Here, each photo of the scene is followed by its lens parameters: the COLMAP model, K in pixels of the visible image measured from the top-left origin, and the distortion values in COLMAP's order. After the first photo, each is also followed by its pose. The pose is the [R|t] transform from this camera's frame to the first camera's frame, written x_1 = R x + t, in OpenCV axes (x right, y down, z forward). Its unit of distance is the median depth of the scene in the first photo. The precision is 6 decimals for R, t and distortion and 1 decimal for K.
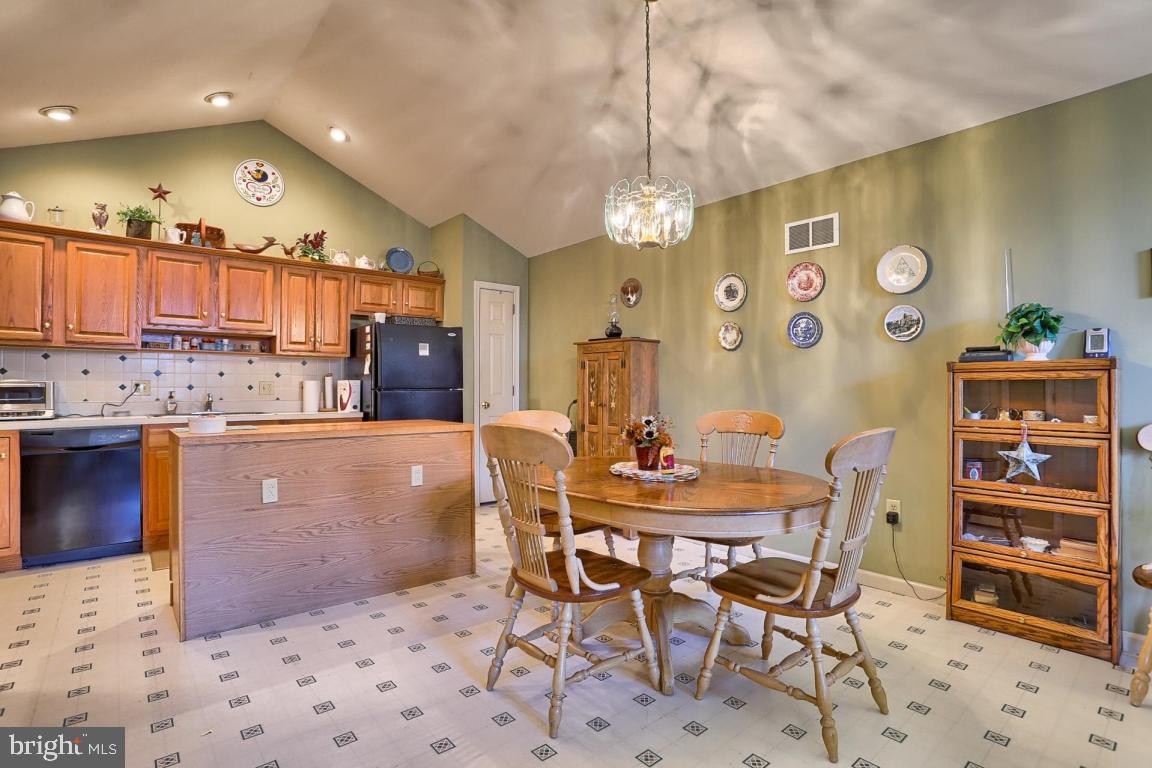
lens RADIAL K [[563.4, 0, 578.9], [0, 563.4, 382.9], [0, 0, 1]] dist [-0.061981, 0.021190]
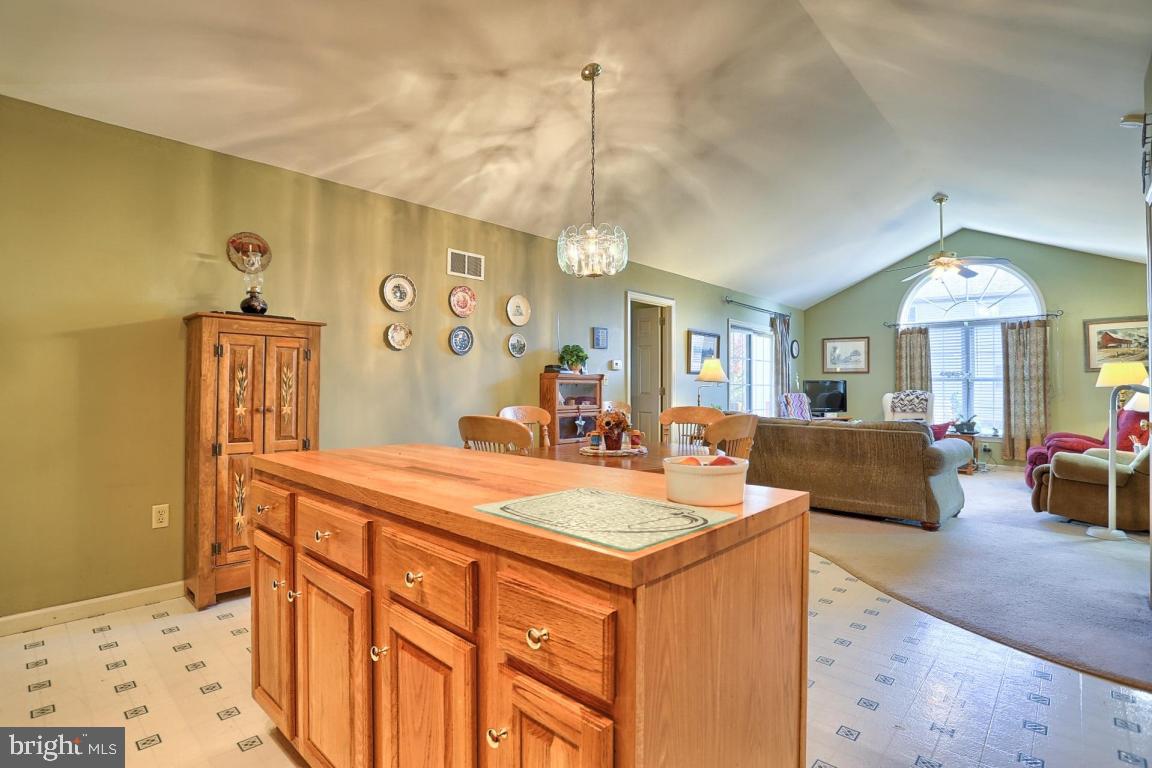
lens RADIAL K [[563.4, 0, 572.4], [0, 563.4, 377.5], [0, 0, 1]] dist [-0.061981, 0.021190]
pose [[-0.113684, 0.019272, 0.993330, -0.824241], [-0.010300, 0.999735, -0.020575, 0.009494], [-0.993464, -0.012571, -0.113455, 0.864899]]
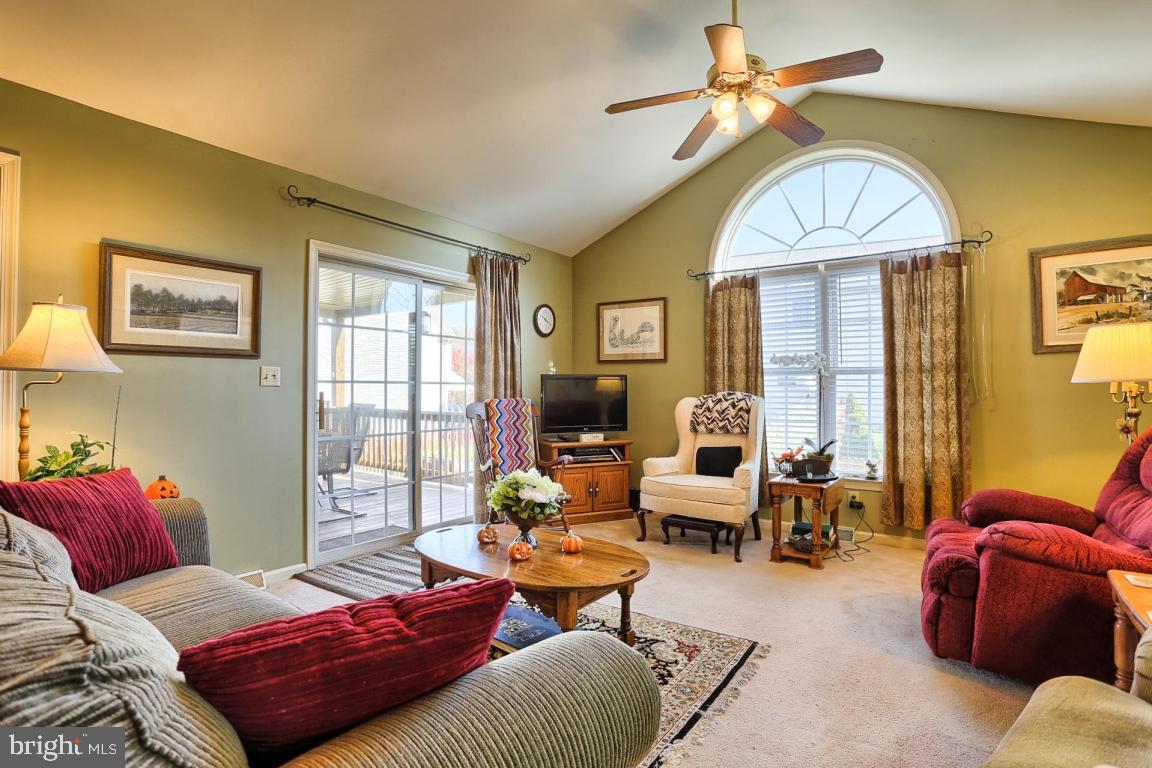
lens RADIAL K [[563.4, 0, 571.4], [0, 563.4, 379.0], [0, 0, 1]] dist [-0.061981, 0.021190]
pose [[-0.233190, 0.018907, 0.972247, 0.170630], [-0.004121, 0.999783, -0.020430, -0.001263], [-0.972423, -0.008771, -0.233061, -0.180130]]
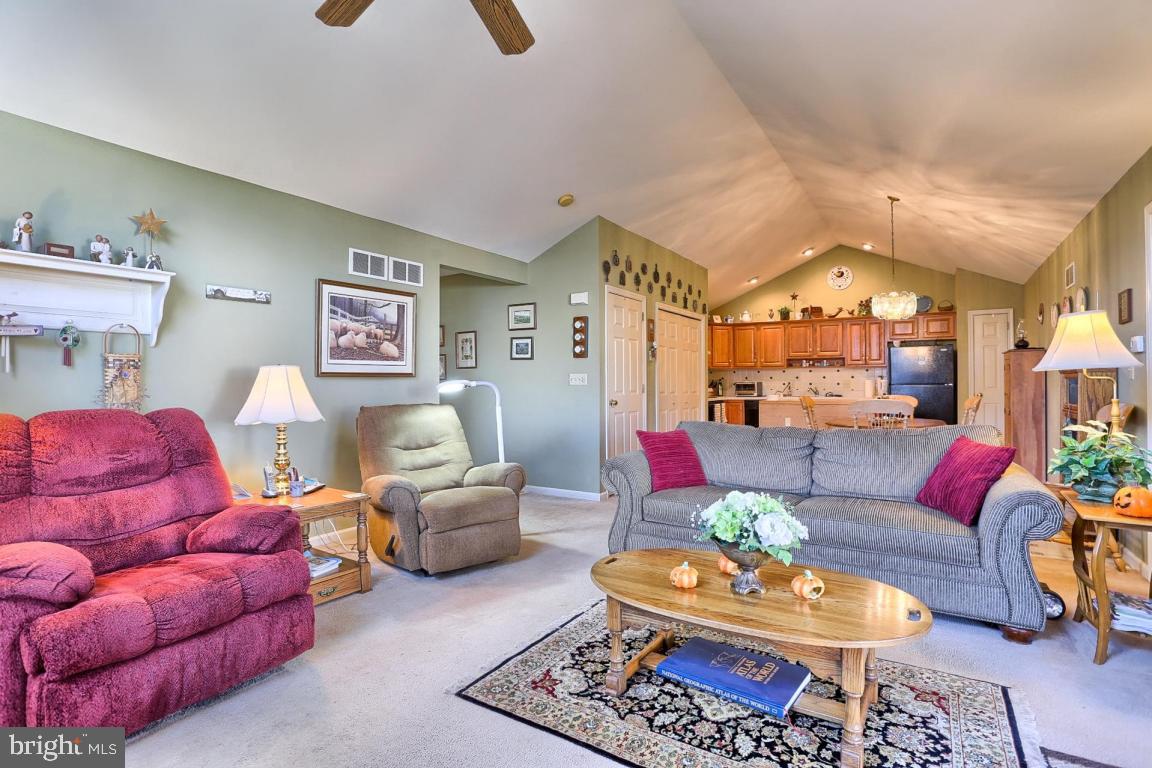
lens RADIAL K [[563.4, 0, 563.5], [0, 563.4, 380.7], [0, 0, 1]] dist [-0.061981, 0.021190]
pose [[0.268767, -0.006620, -0.963182, 1.343058], [0.011333, 0.999929, -0.003710, -0.008724], [0.963139, -0.009918, 0.268823, -0.602932]]
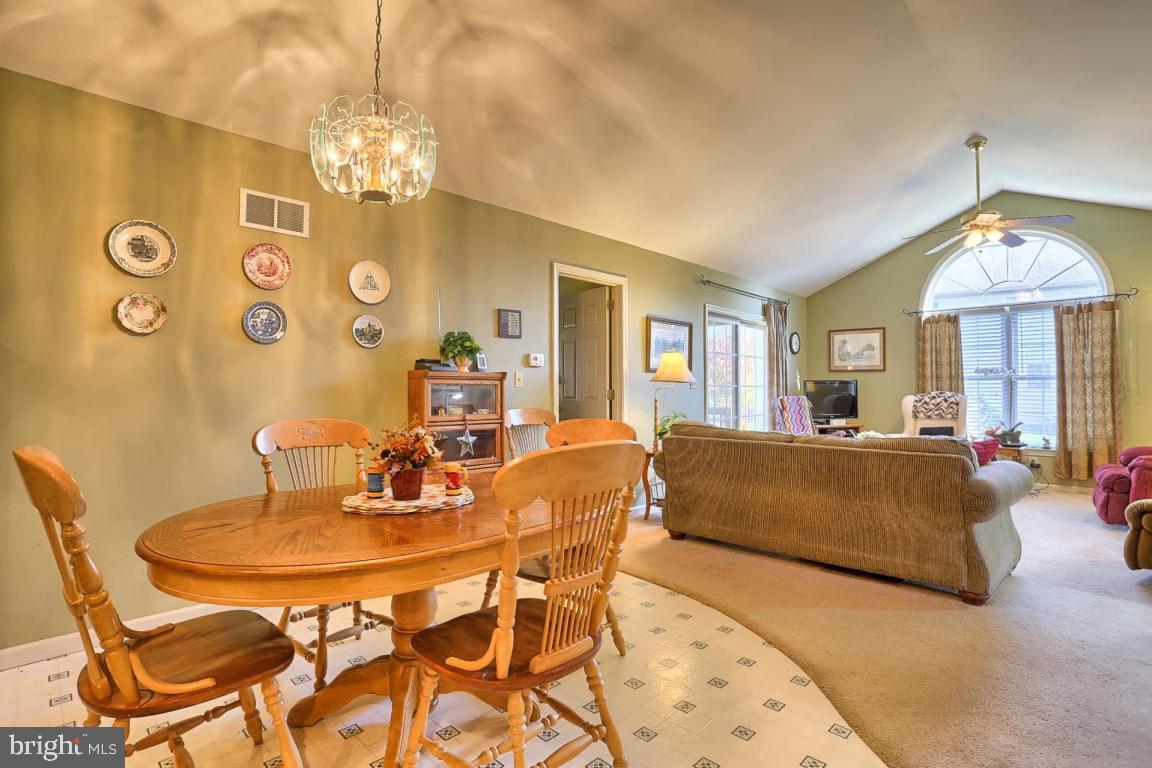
lens RADIAL K [[563.4, 0, 569.2], [0, 563.4, 382.2], [0, 0, 1]] dist [-0.061981, 0.021190]
pose [[-0.079091, 0.018068, 0.996704, -0.449009], [-0.004311, 0.999820, -0.018466, 0.008077], [-0.996858, -0.005757, -0.078999, 0.585777]]
